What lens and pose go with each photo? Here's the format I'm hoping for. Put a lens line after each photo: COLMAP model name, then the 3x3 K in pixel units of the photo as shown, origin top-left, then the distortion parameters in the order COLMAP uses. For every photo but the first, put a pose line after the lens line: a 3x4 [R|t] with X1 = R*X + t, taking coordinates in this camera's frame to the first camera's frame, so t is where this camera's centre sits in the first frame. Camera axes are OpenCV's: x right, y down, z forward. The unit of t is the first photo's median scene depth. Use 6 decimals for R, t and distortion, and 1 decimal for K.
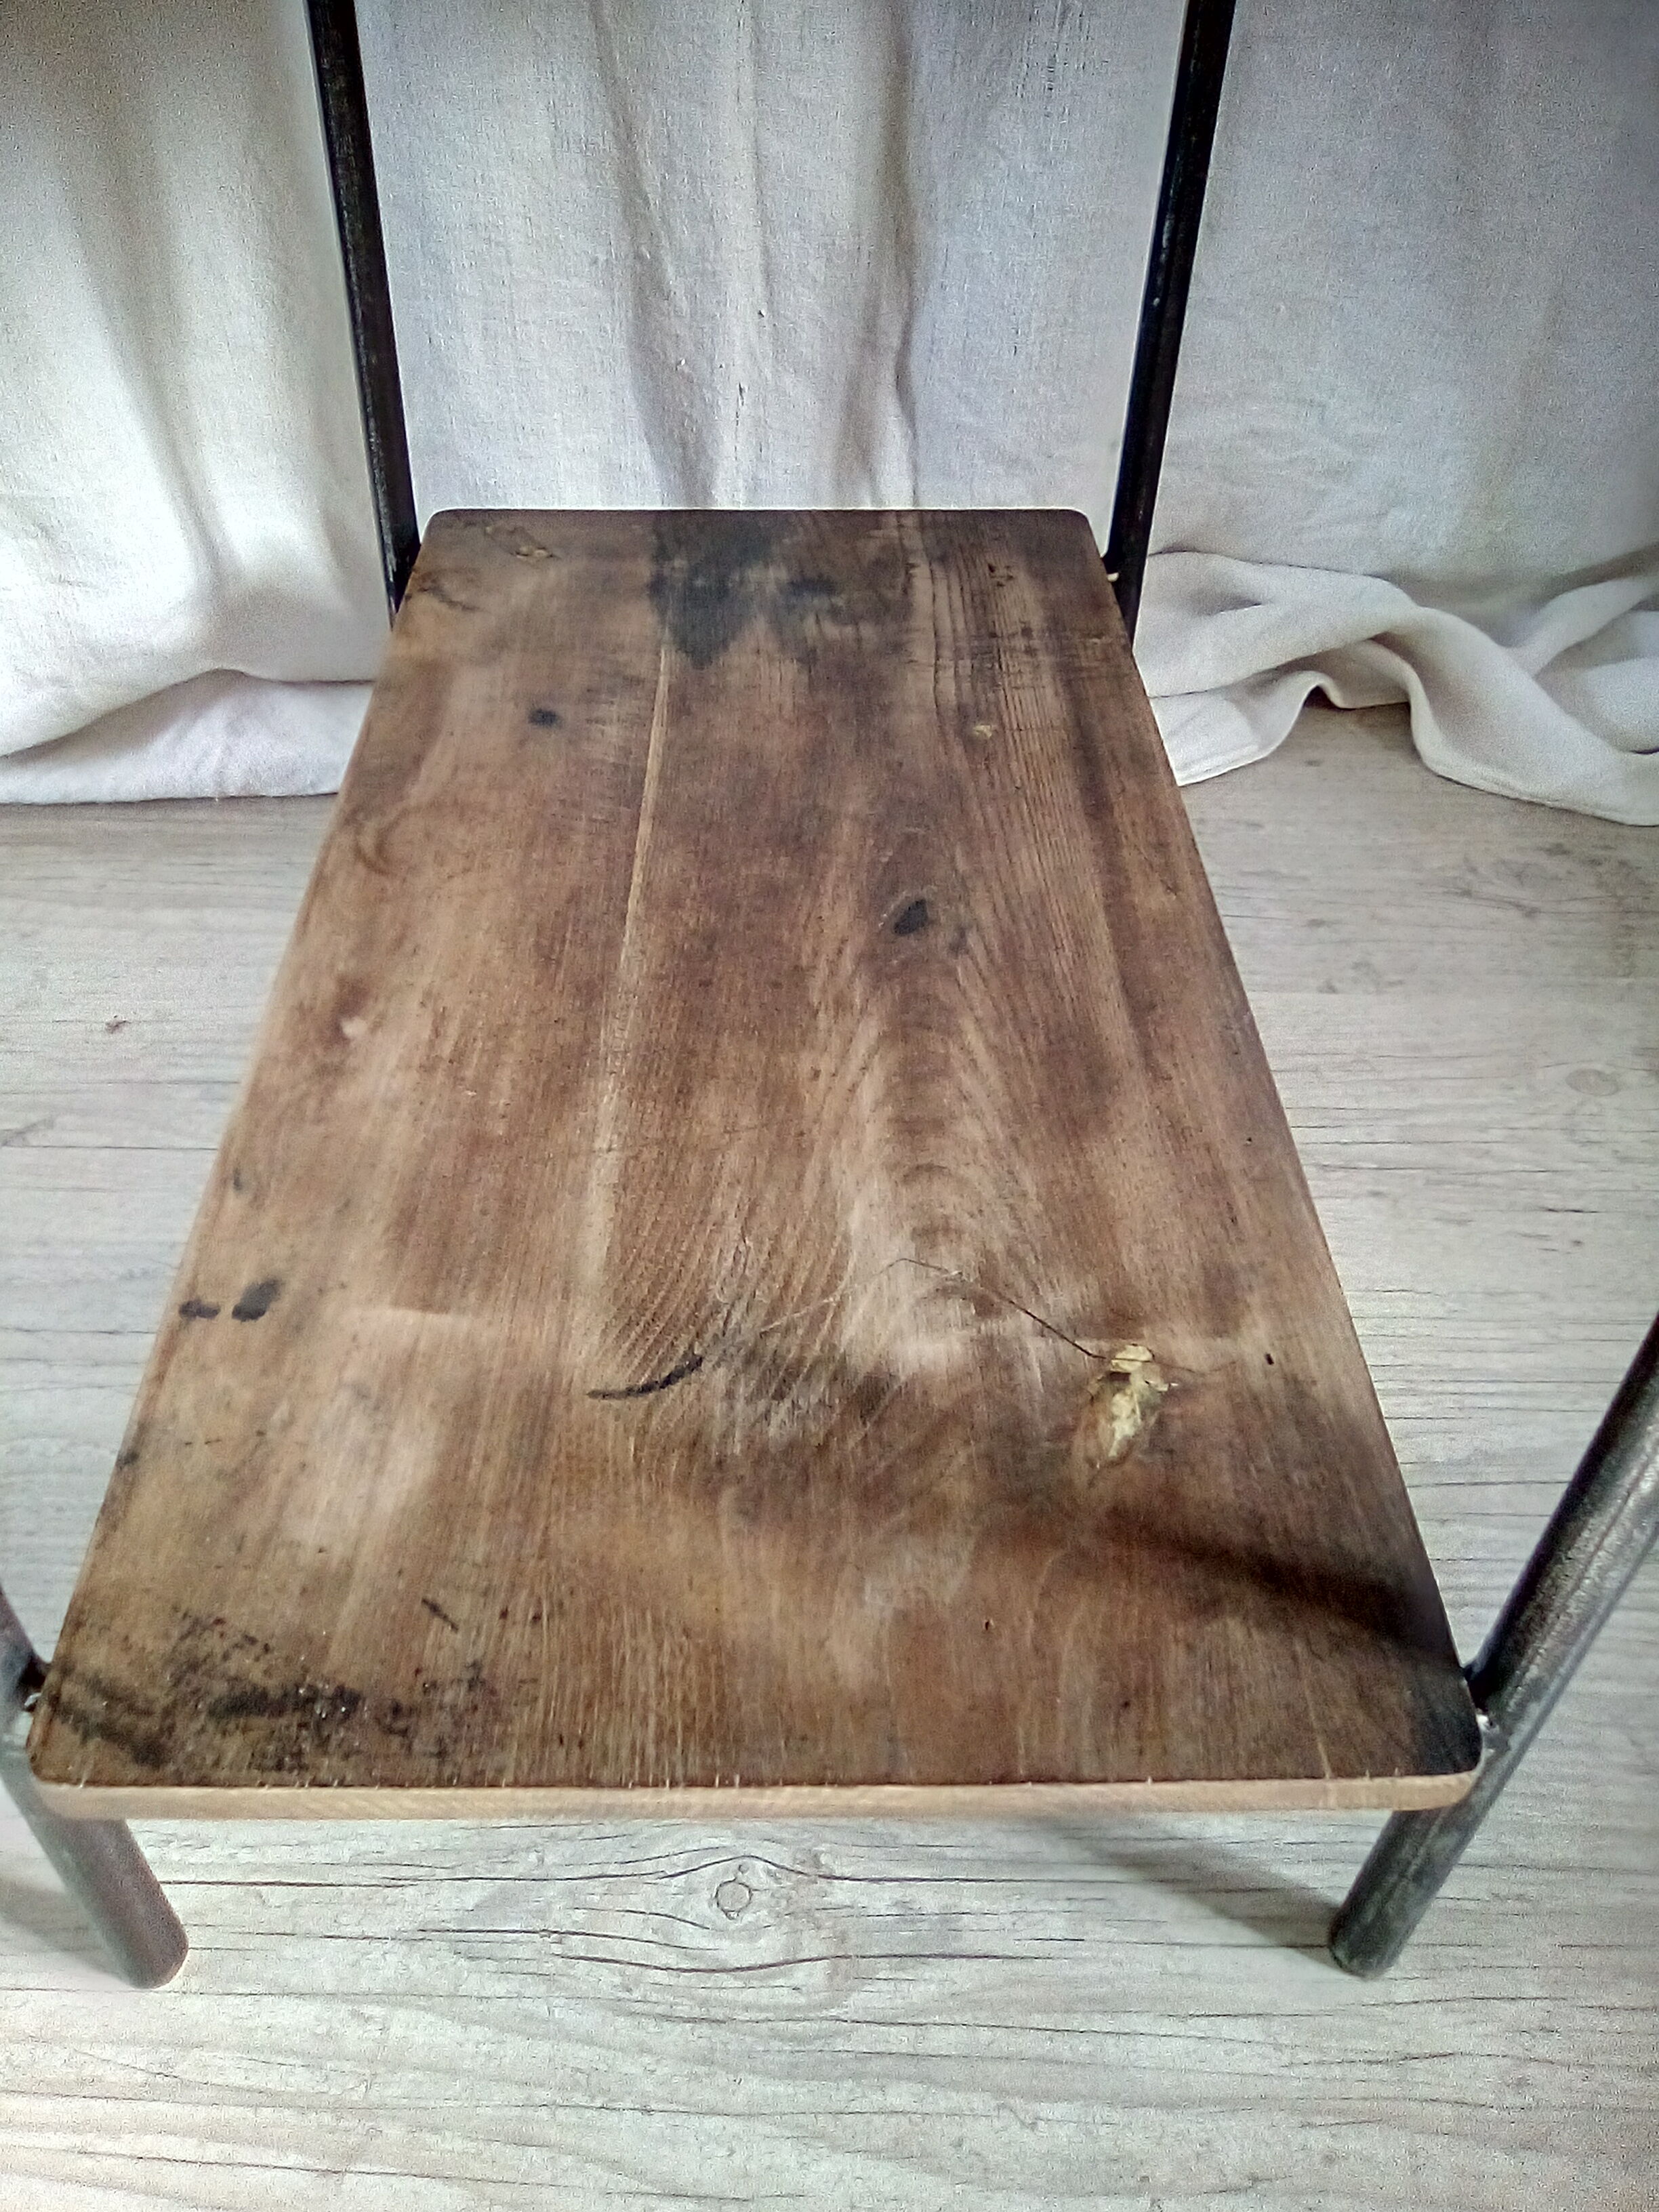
lens RADIAL K [[1746.8, 0, 824.0], [0, 1746.8, 1132.3], [0, 0, 1]] dist [-0.039743, 0.015217]
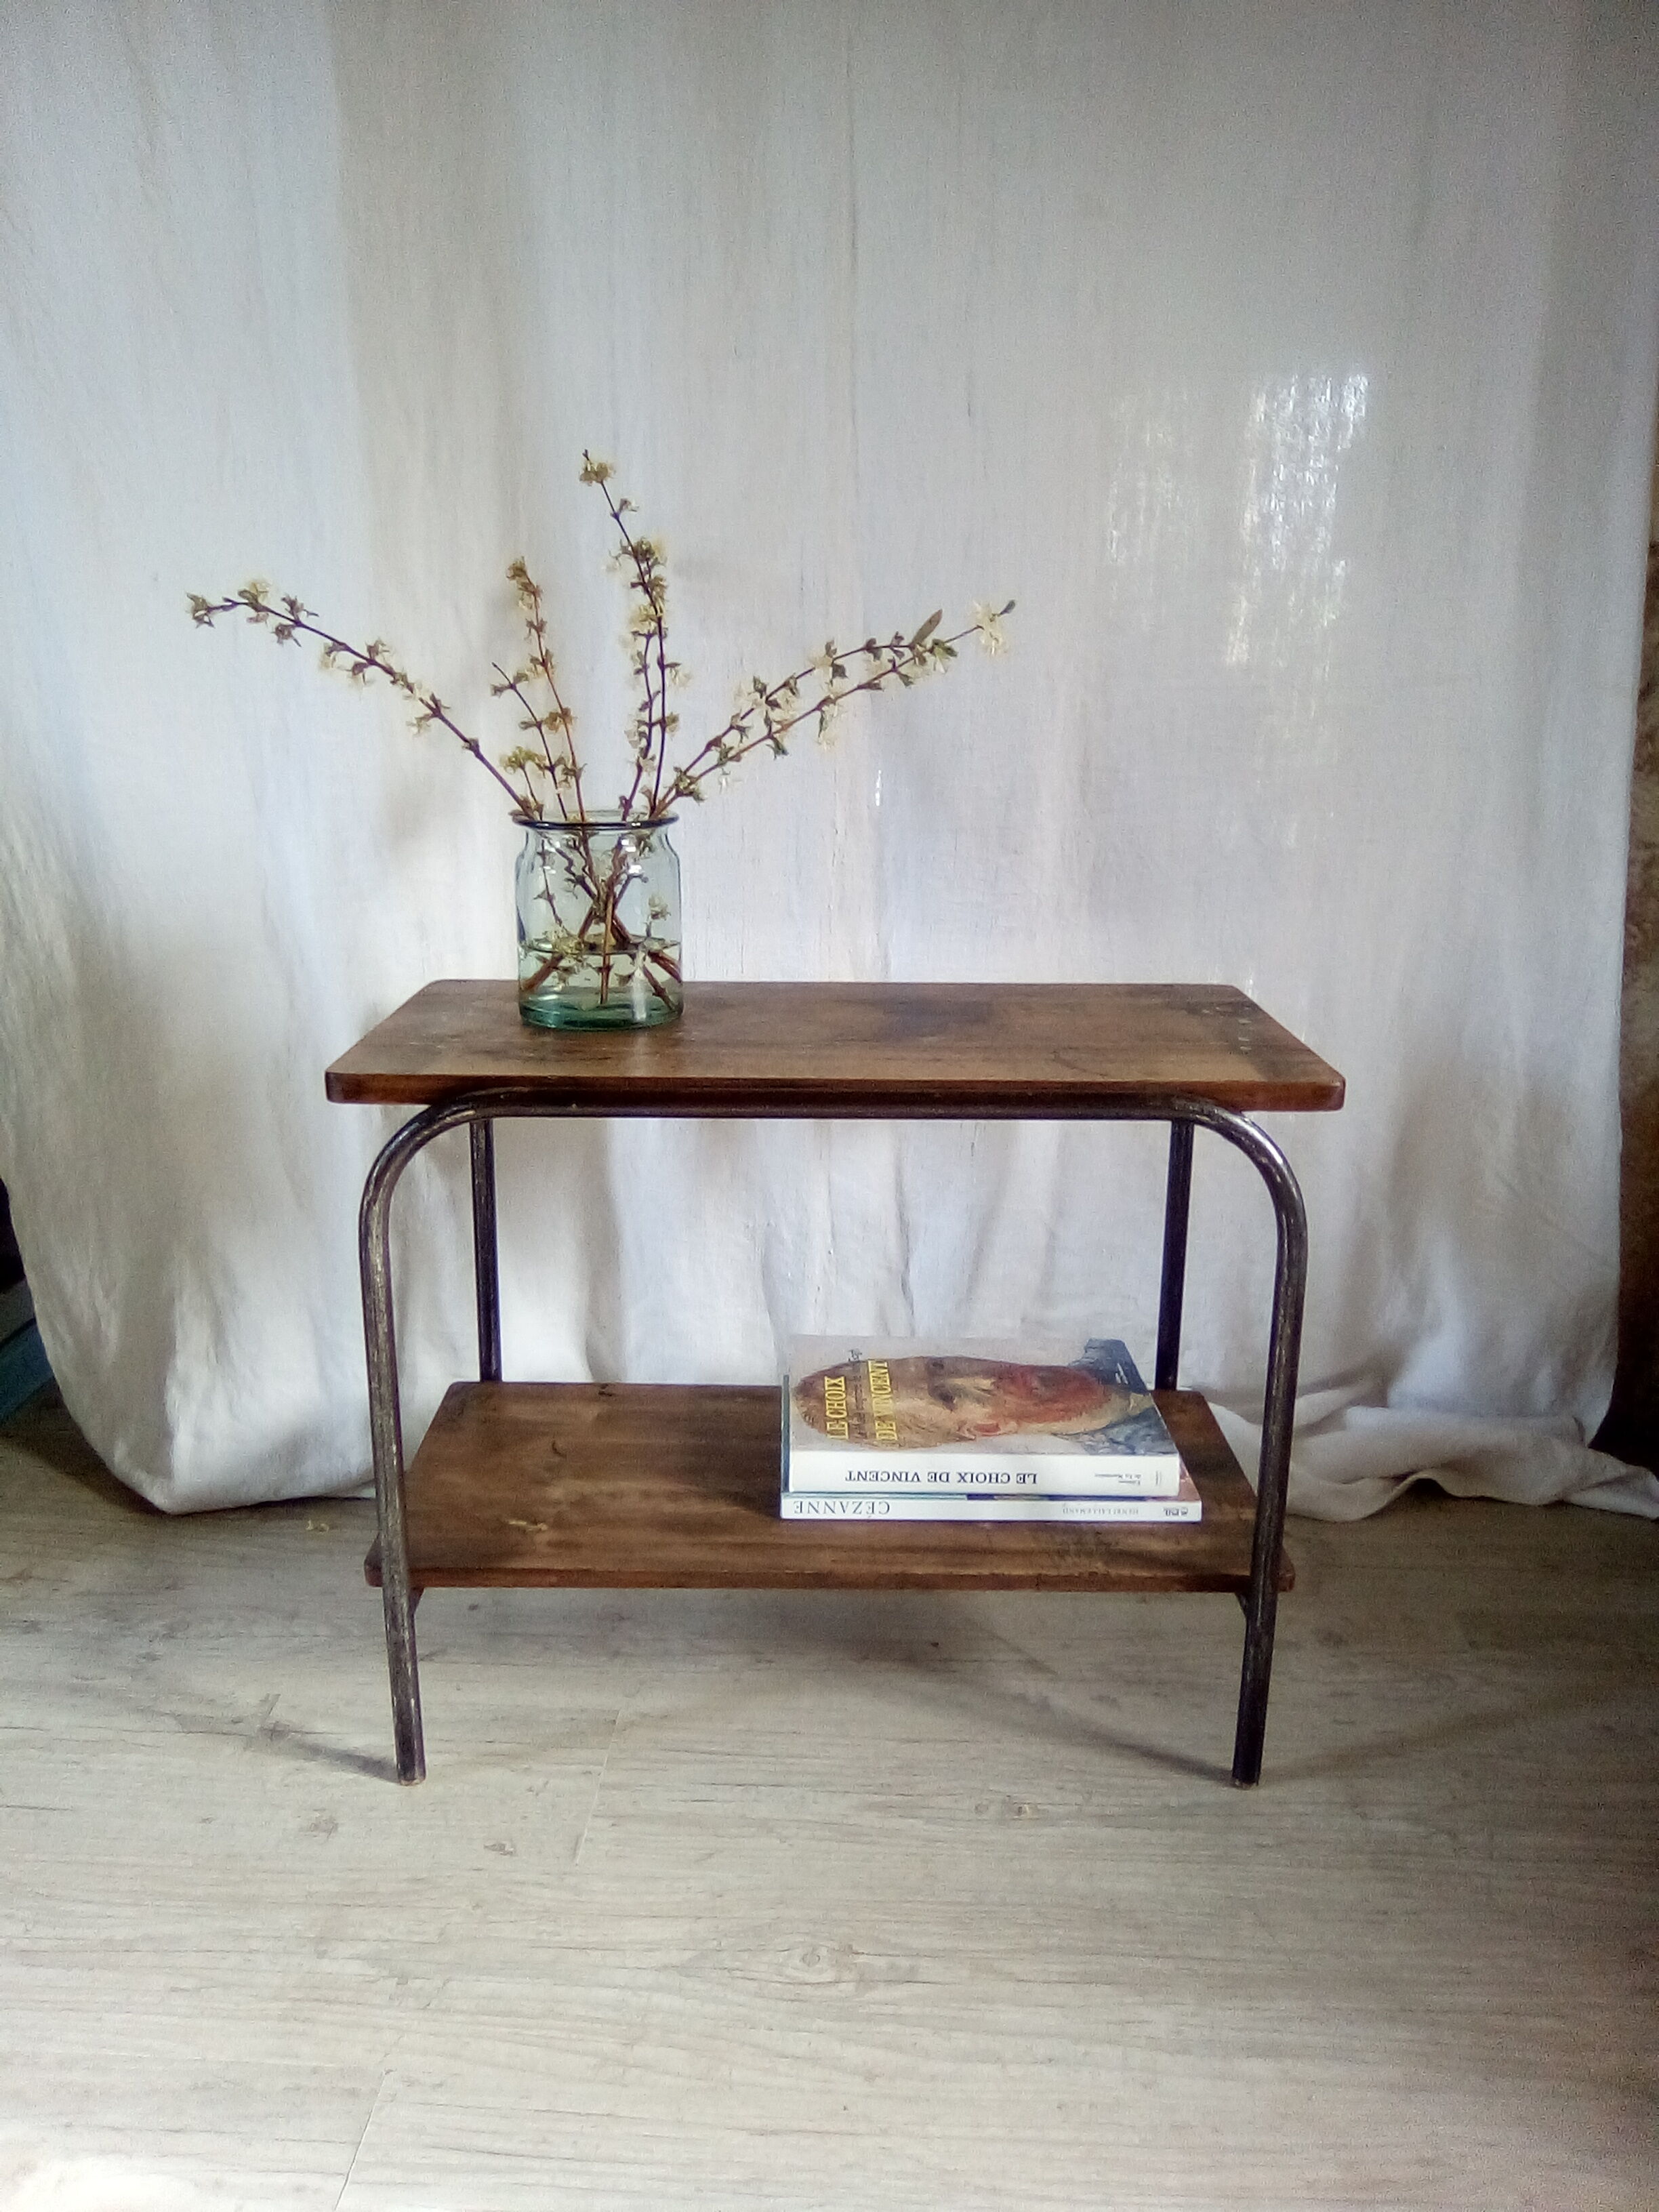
lens RADIAL K [[1746.8, 0, 806.0], [0, 1746.8, 1118.6], [0, 0, 1]] dist [-0.039743, 0.015217]
pose [[0.999204, 0.001526, -0.039865, 0.024209], [-0.020027, 0.883428, -0.468139, 0.527523], [0.034503, 0.468565, 0.882755, -1.344059]]
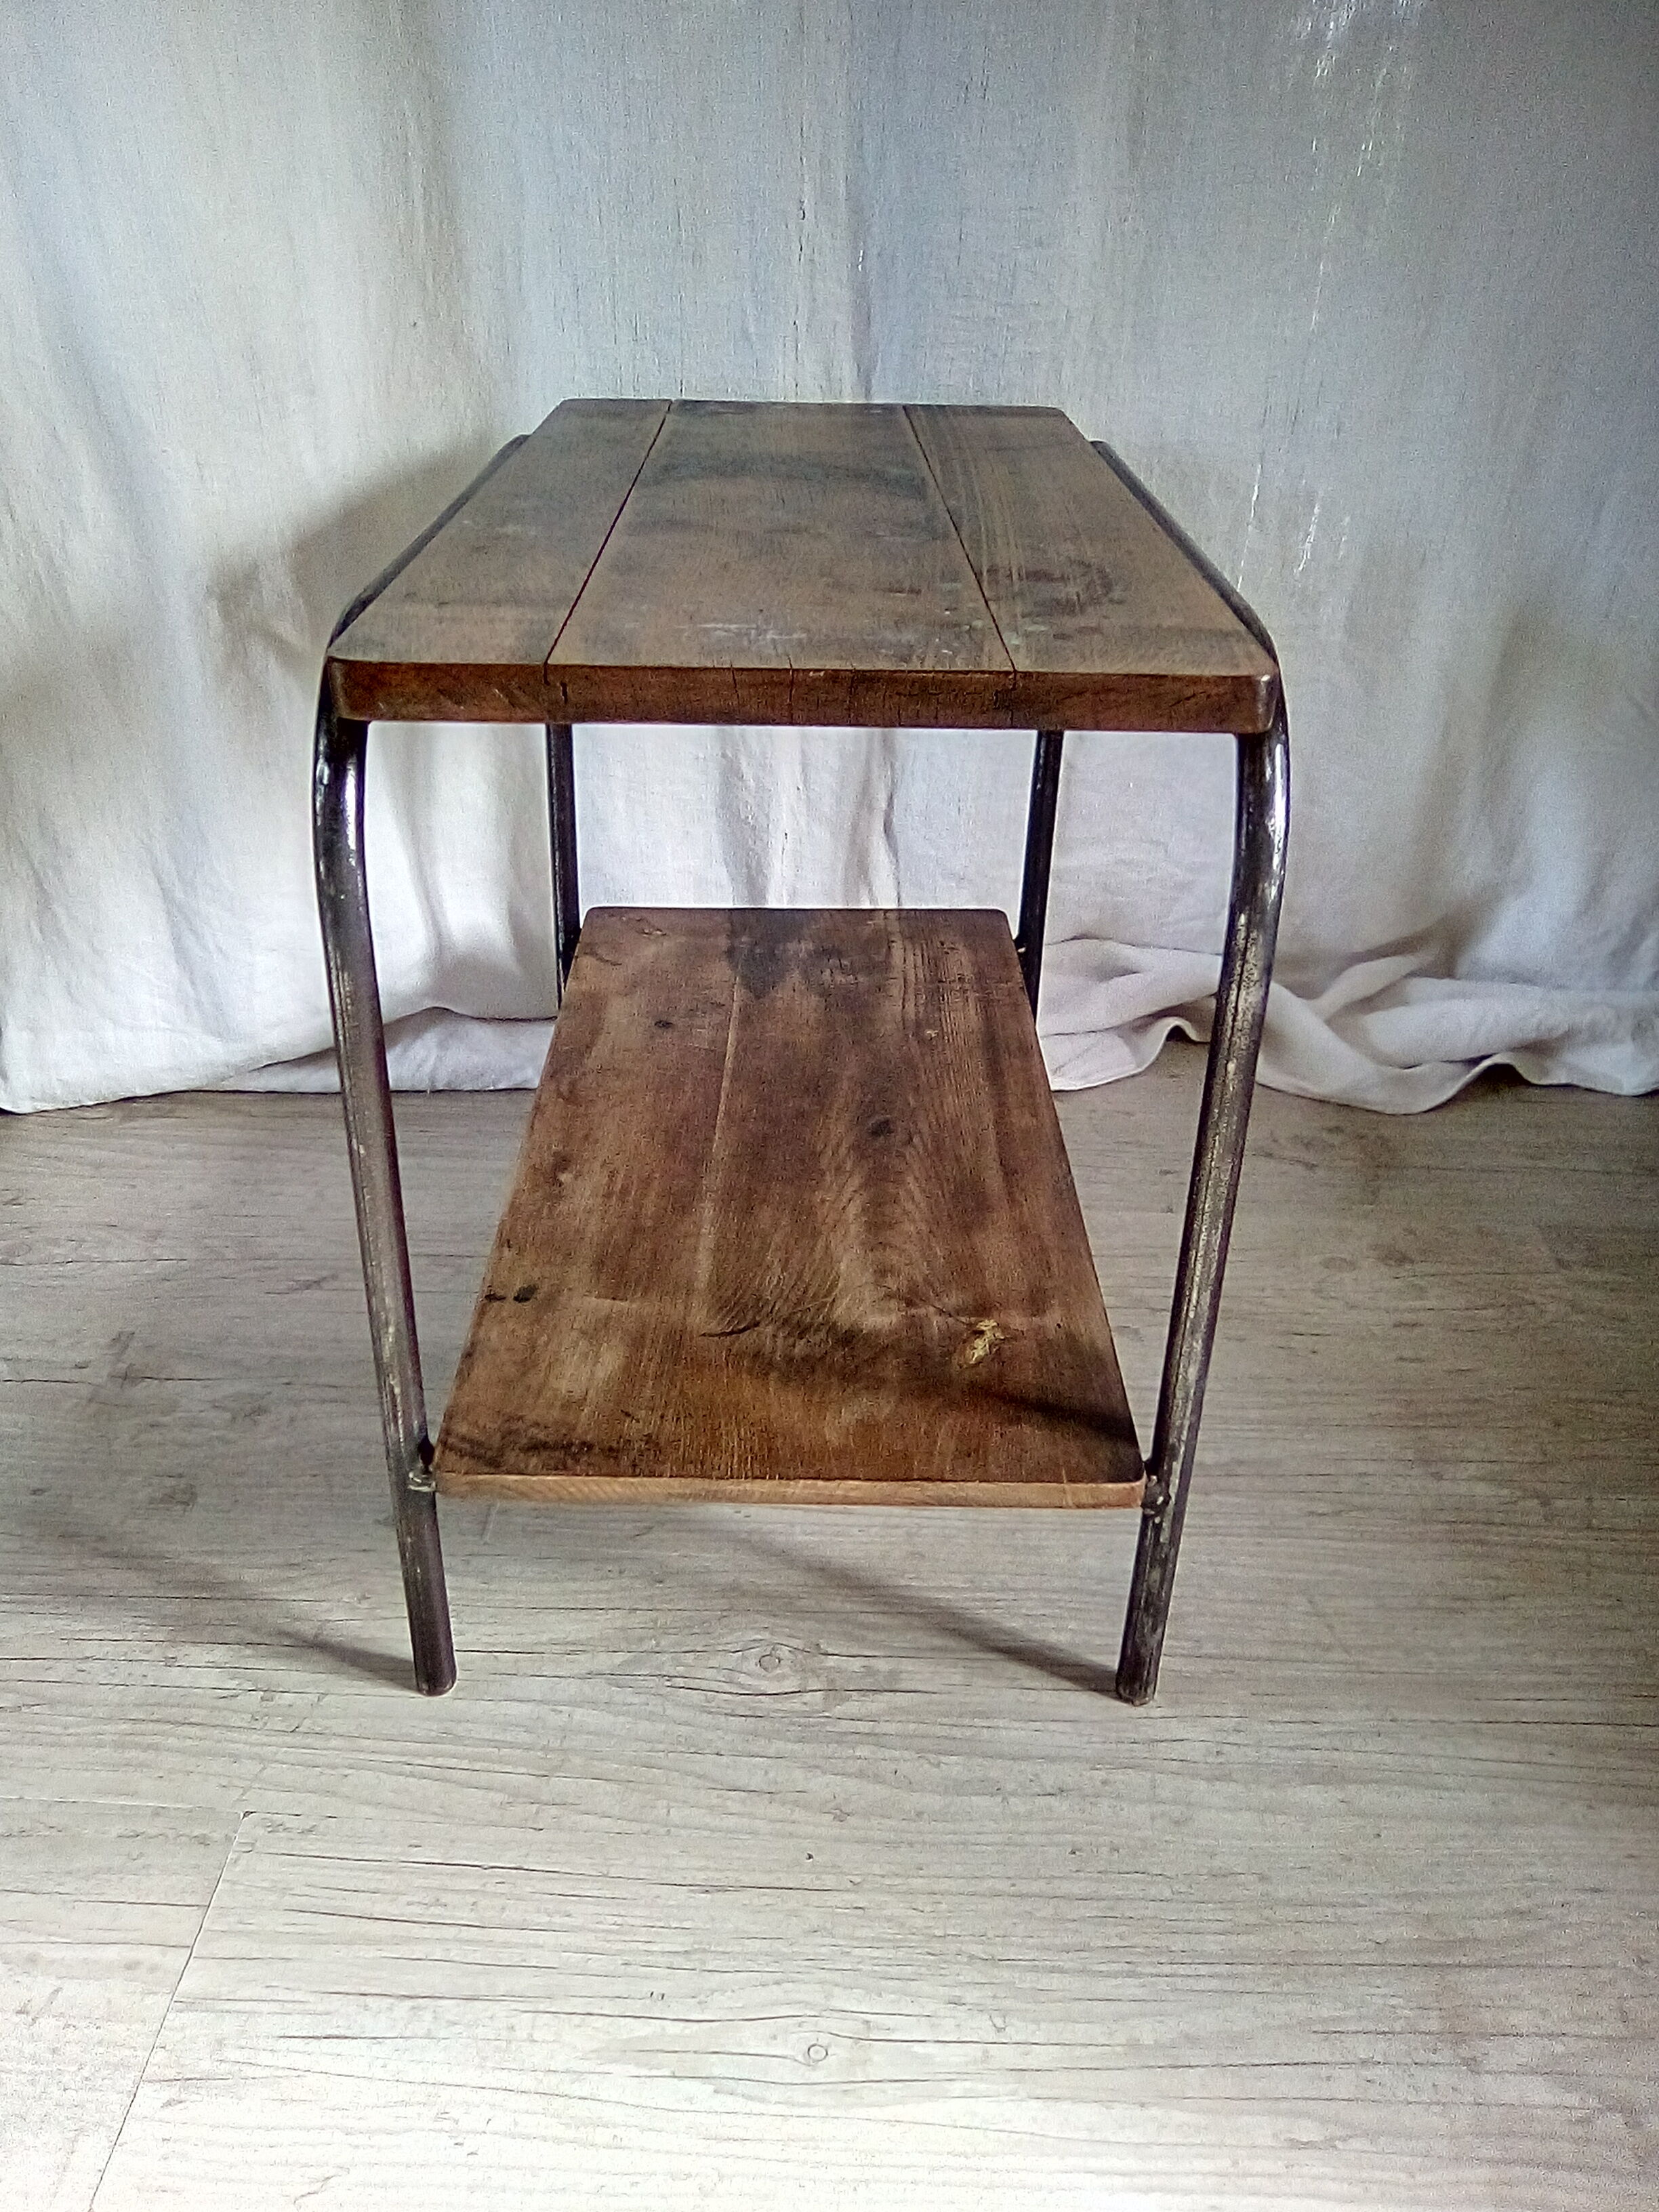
lens RADIAL K [[1746.8, 0, 813.8], [0, 1746.8, 1144.5], [0, 0, 1]] dist [-0.039743, 0.015217]
pose [[0.999694, 0.007319, -0.023627, 0.028995], [-0.012271, 0.976128, -0.216850, 0.315334], [0.021475, 0.217074, 0.975919, -0.804798]]
